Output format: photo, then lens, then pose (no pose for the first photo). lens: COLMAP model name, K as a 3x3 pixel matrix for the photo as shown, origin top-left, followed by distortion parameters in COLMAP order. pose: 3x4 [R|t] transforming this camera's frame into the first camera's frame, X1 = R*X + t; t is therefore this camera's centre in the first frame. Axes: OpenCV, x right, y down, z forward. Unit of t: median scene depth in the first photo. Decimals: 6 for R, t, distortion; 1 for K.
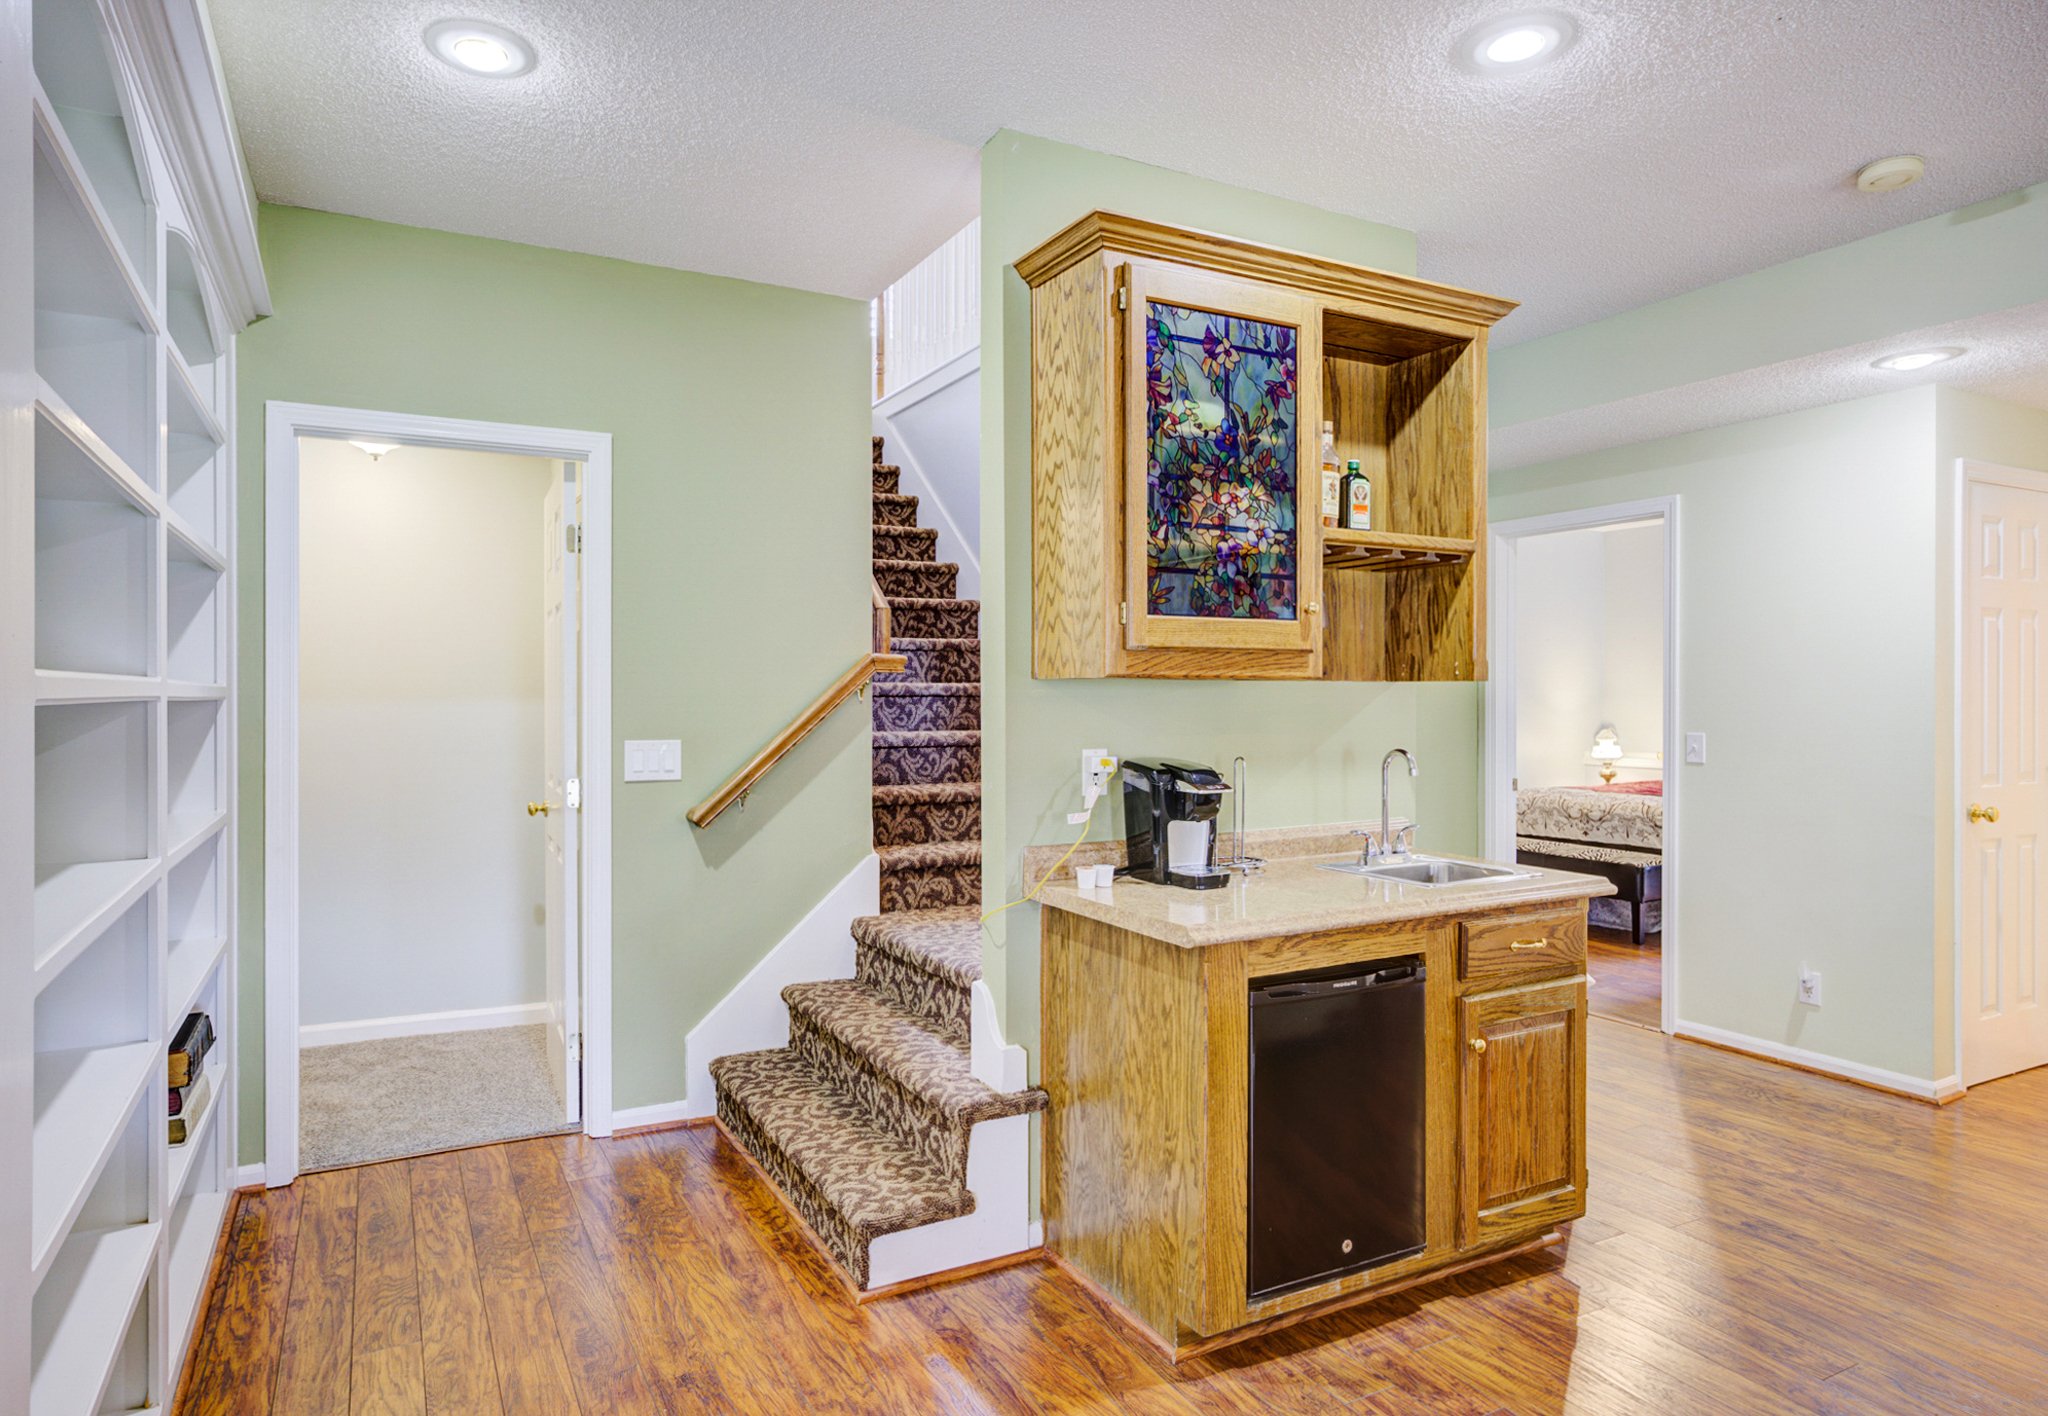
lens RADIAL K [[1169.3, 0, 1022.2], [0, 1169.3, 714.0], [0, 0, 1]] dist [-0.003154, -0.000594]
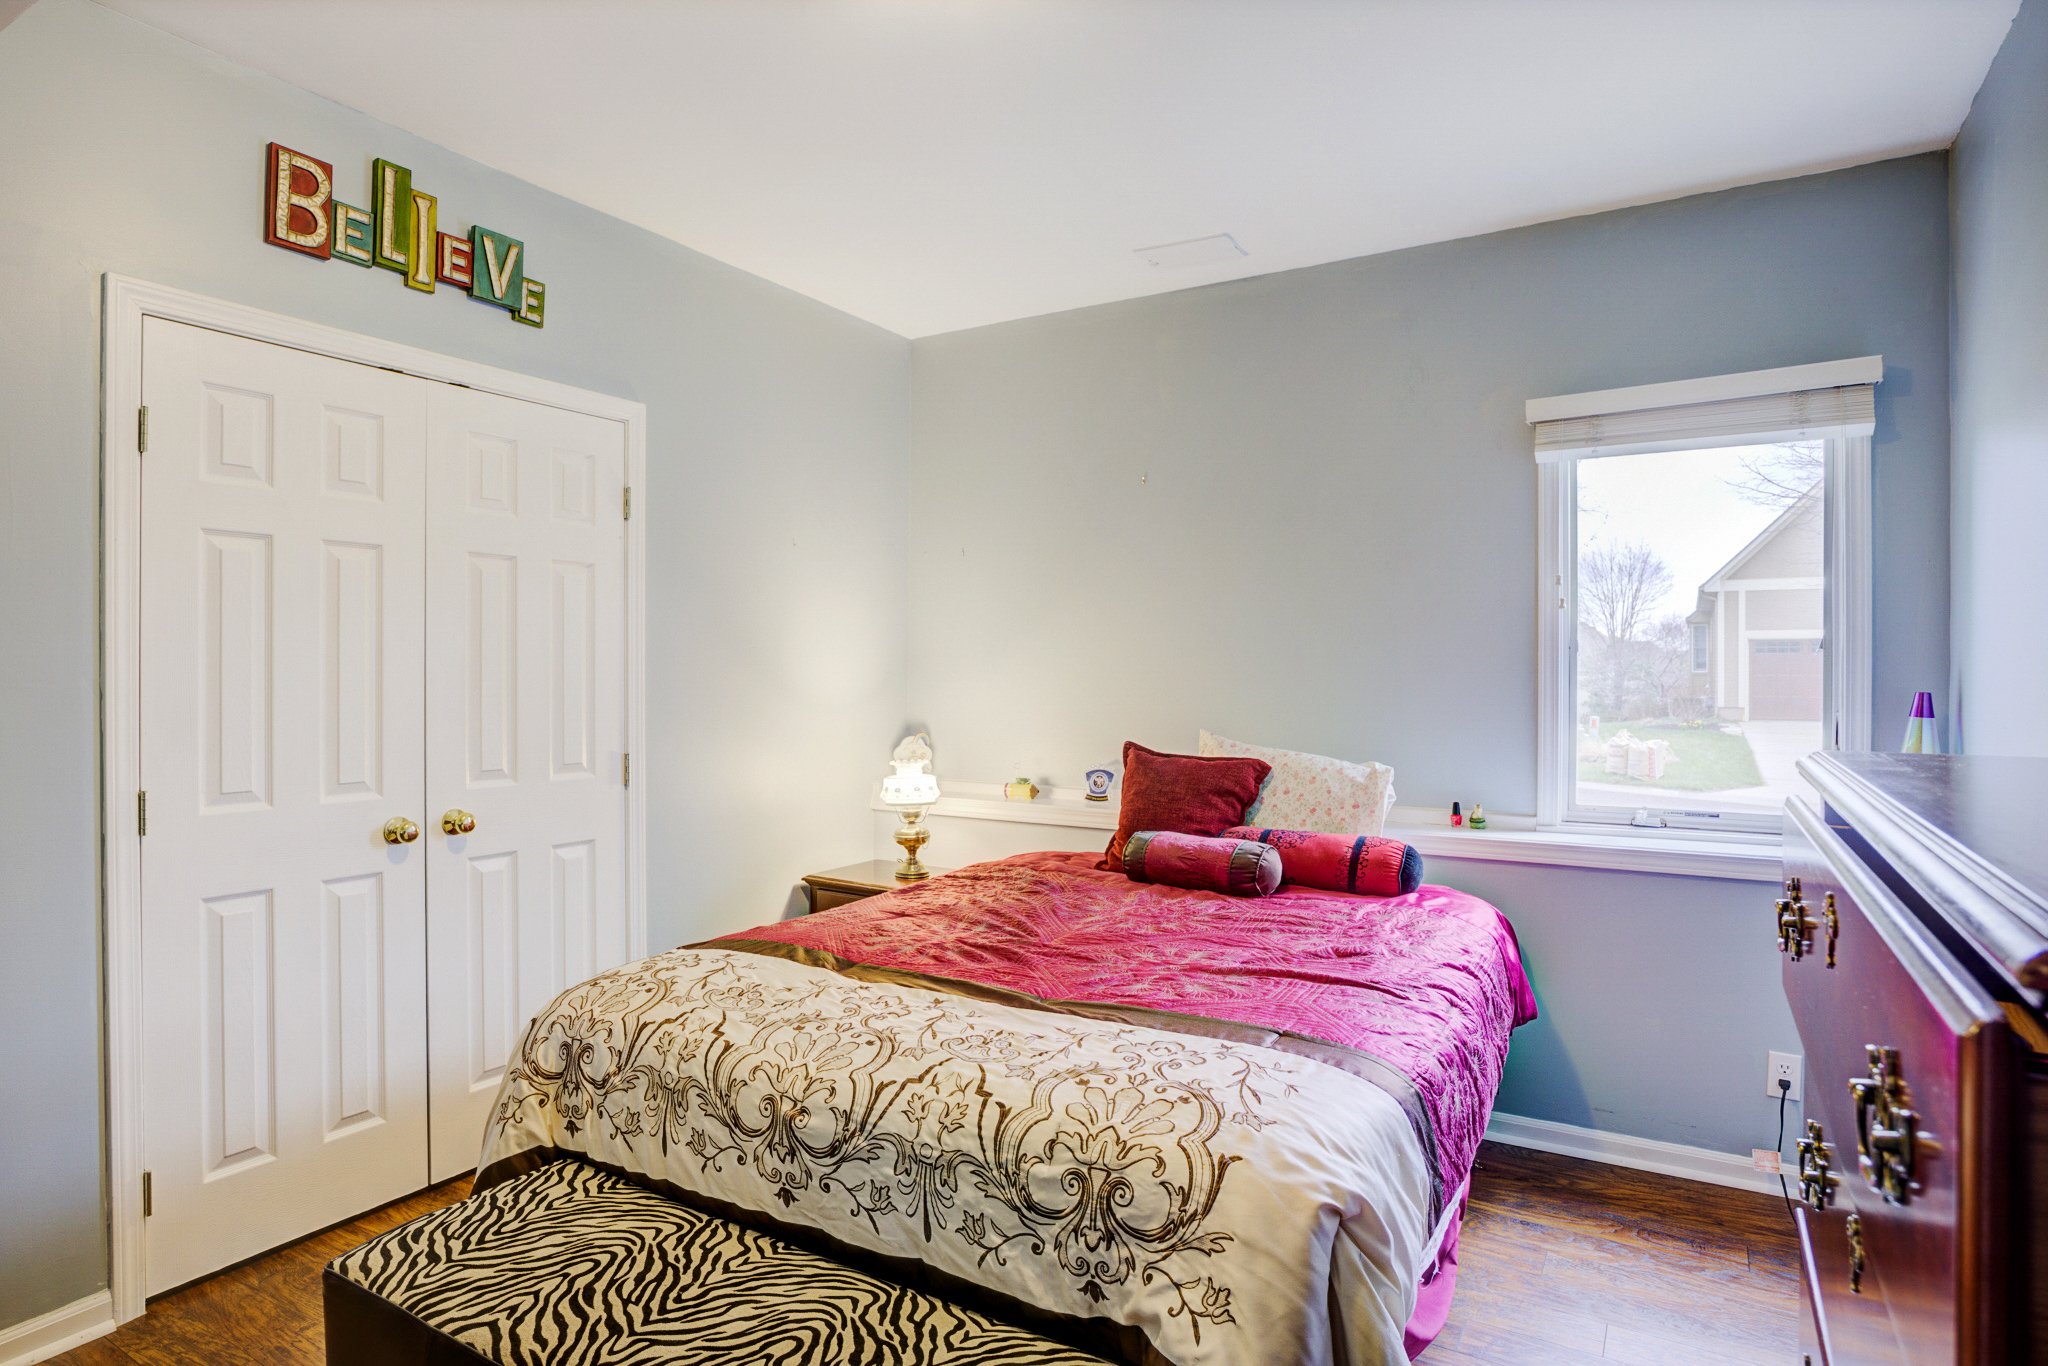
lens RADIAL K [[1099.2, 0, 1022.2], [0, 1099.2, 680.6], [0, 0, 1]] dist [-0.023655, 0.003642]
pose [[0.863145, -0.000538, 0.504957, 0.391013], [0.003825, 0.999978, -0.005472, -0.010425], [-0.504943, 0.006655, 0.863127, 0.736887]]
